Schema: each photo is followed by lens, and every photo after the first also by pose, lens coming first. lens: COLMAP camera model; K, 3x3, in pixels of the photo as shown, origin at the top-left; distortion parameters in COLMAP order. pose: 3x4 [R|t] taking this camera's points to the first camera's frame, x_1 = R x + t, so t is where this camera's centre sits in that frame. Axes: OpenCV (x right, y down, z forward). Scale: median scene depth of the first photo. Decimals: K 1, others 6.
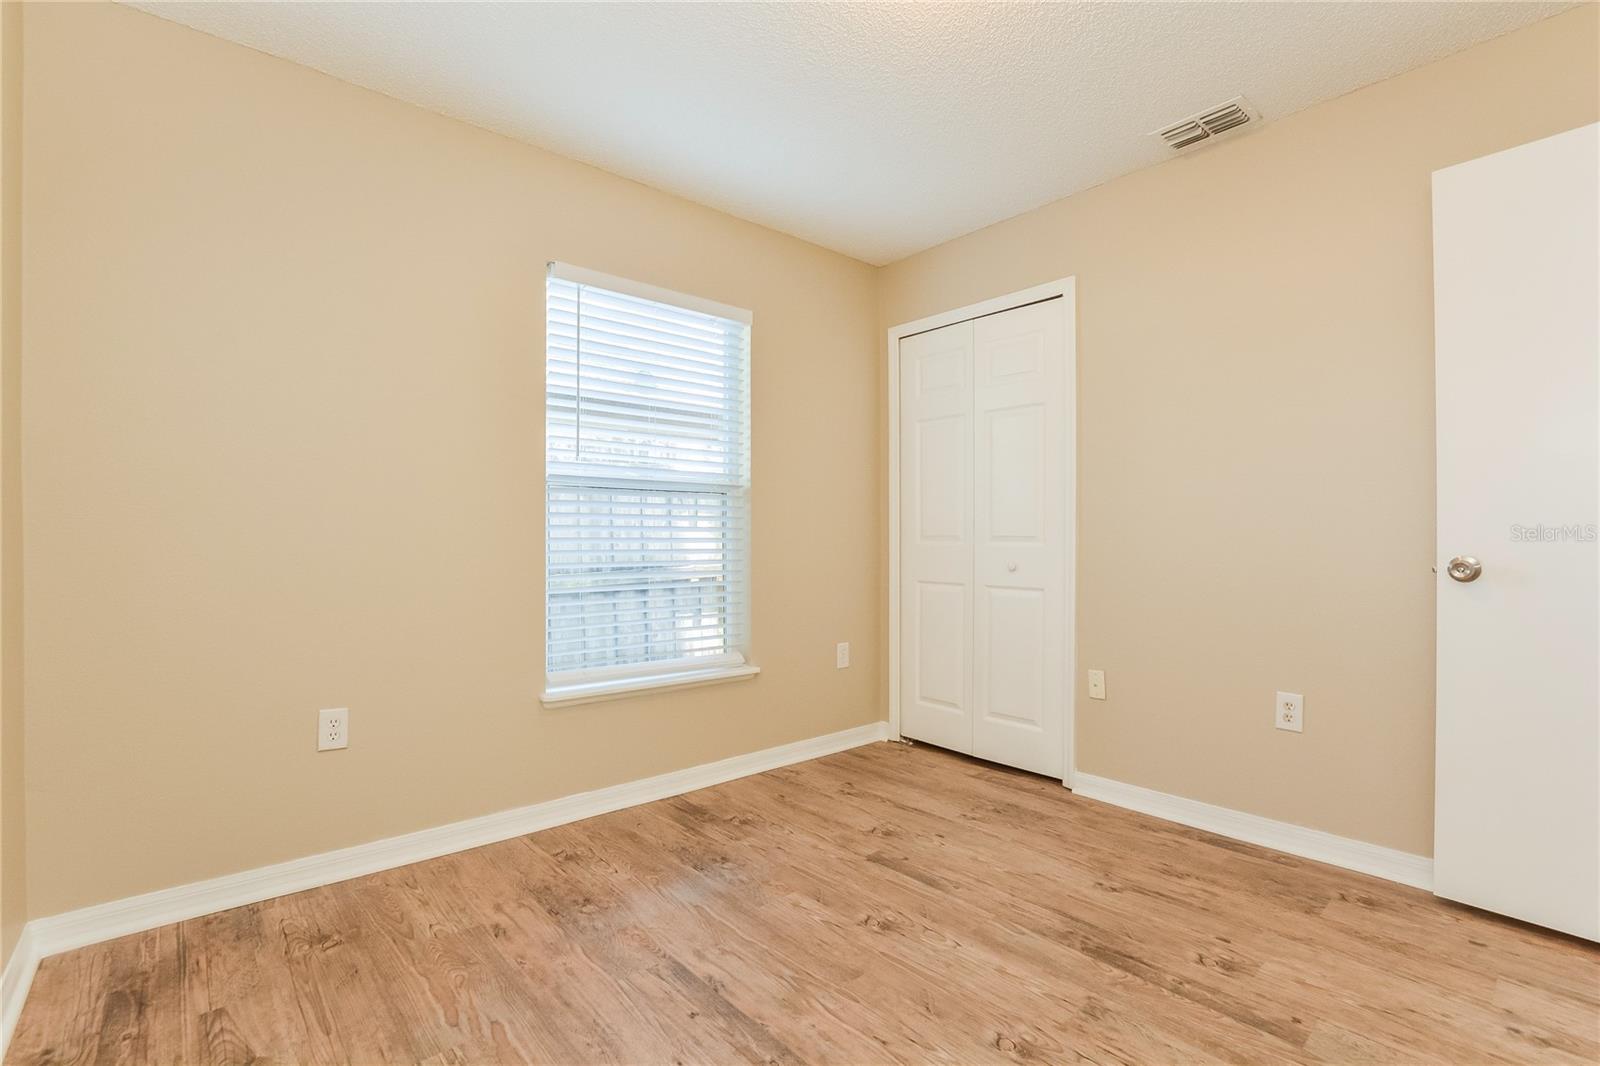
lens RADIAL K [[724.3, 0, 800.0], [0, 724.3, 533.0], [0, 0, 1]] dist [-0.044614, 0.011317]
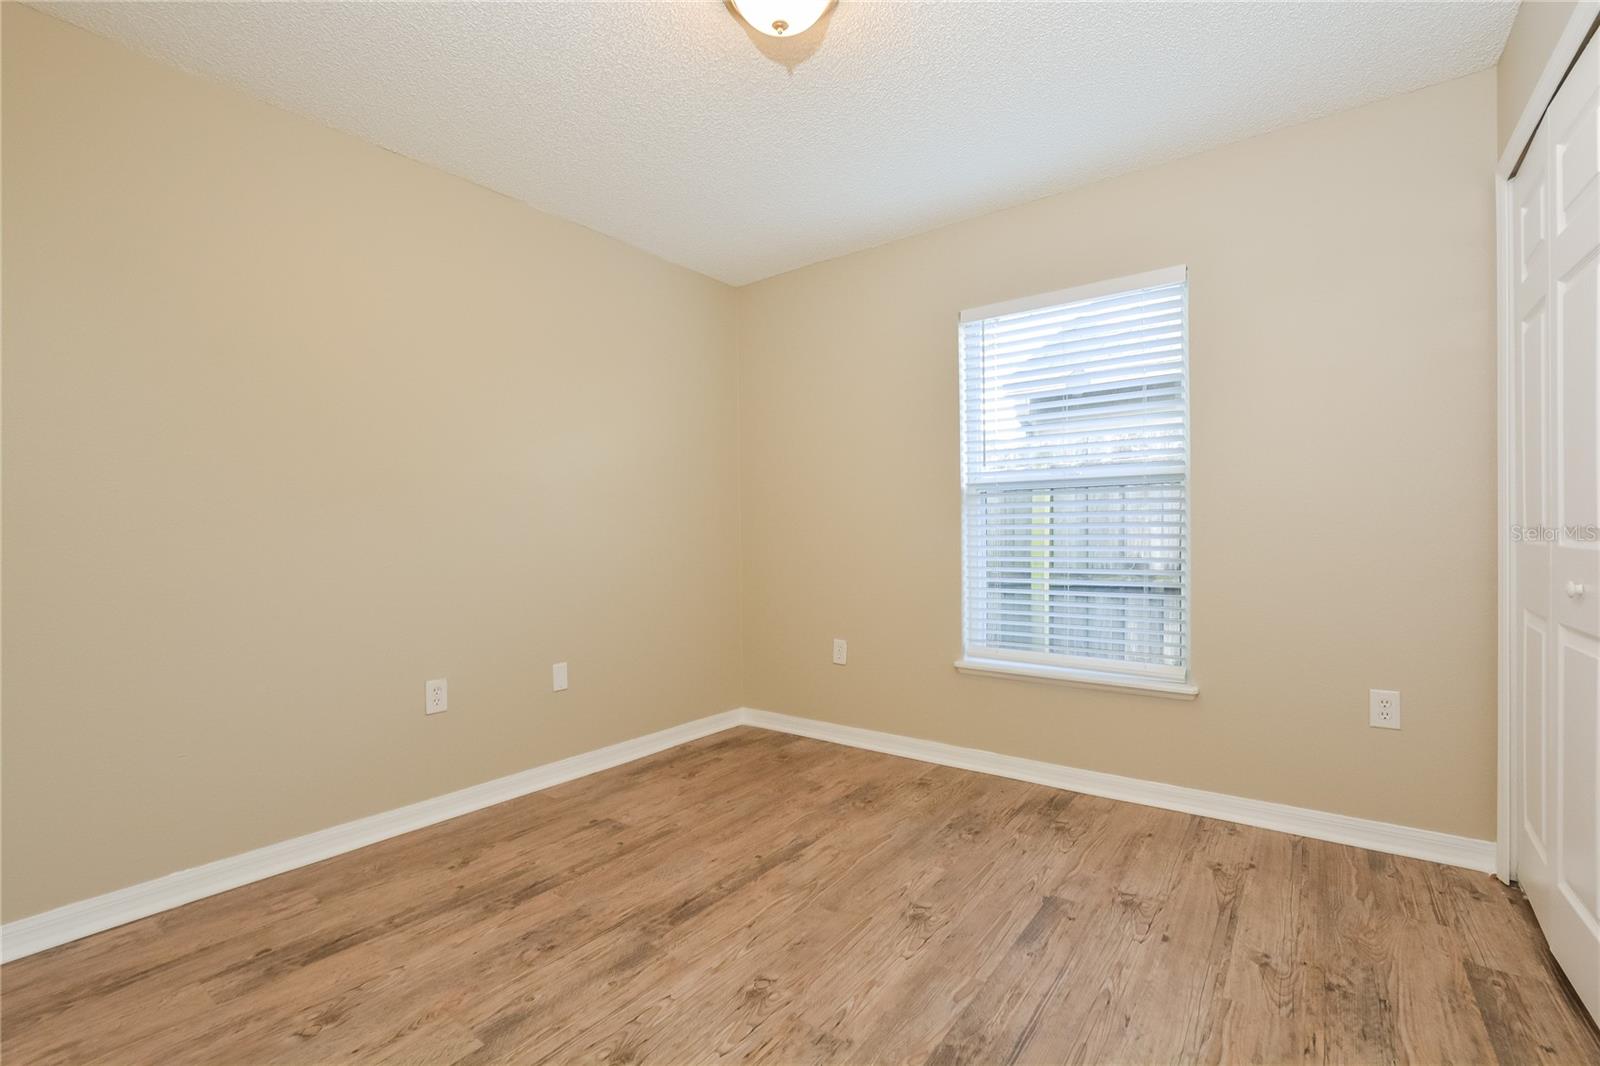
lens RADIAL K [[724.3, 0, 800.0], [0, 724.3, 533.0], [0, 0, 1]] dist [-0.044614, 0.011317]
pose [[0.202693, -0.002622, -0.979239, 0.850092], [0.010380, 0.999946, -0.000529, 0.002124], [0.979187, -0.010057, 0.202709, 0.499800]]
